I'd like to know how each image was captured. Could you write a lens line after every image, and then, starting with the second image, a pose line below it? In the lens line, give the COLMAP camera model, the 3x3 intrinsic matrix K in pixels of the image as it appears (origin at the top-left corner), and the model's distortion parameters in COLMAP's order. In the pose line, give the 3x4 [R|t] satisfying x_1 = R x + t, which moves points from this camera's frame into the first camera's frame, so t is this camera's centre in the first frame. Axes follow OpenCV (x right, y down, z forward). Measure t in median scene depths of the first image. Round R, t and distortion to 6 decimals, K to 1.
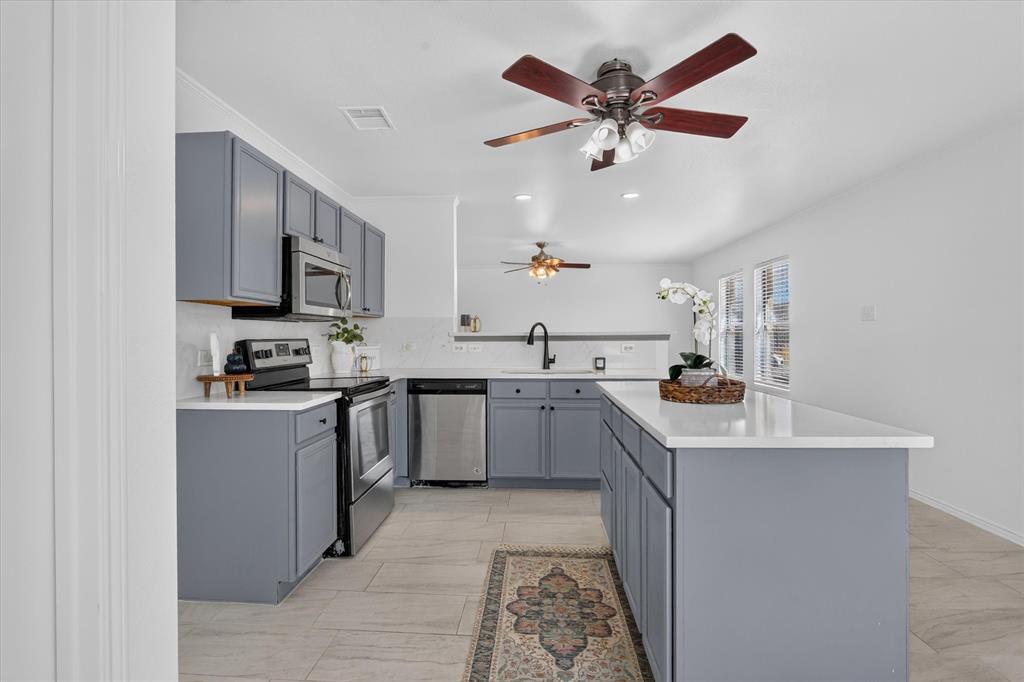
lens RADIAL K [[499.8, 0, 504.9], [0, 499.8, 339.2], [0, 0, 1]] dist [-0.002971, -0.000816]
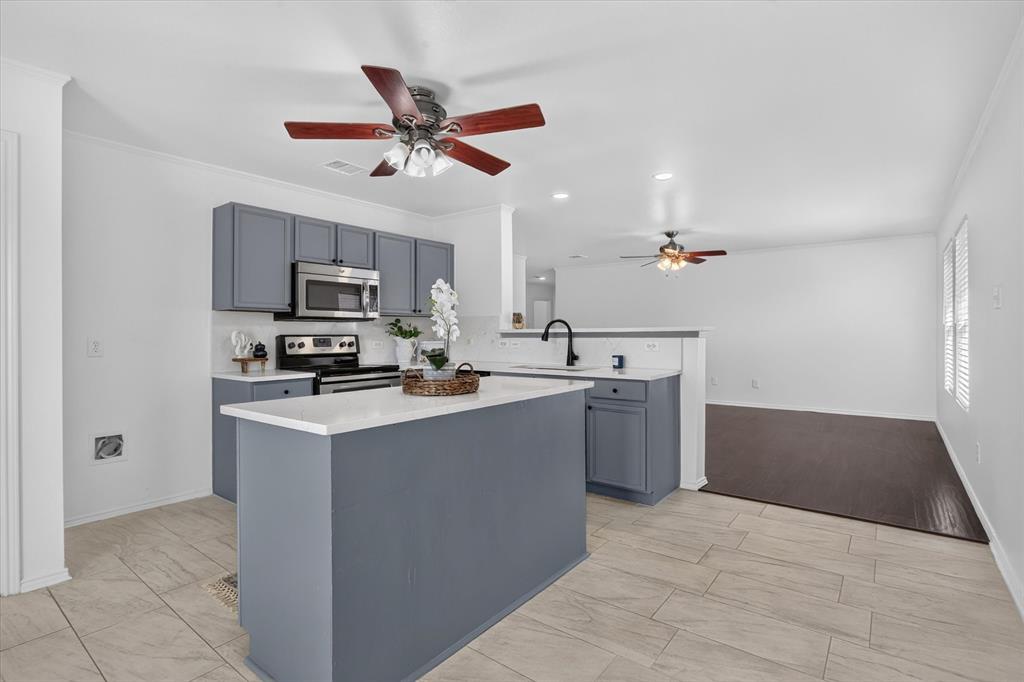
lens RADIAL K [[499.8, 0, 504.9], [0, 499.8, 339.2], [0, 0, 1]] dist [-0.002971, -0.000816]
pose [[0.831650, 0.008147, -0.555240, 0.553228], [-0.004026, 0.999955, 0.008641, -0.001487], [0.555285, -0.004950, 0.831645, 0.100305]]
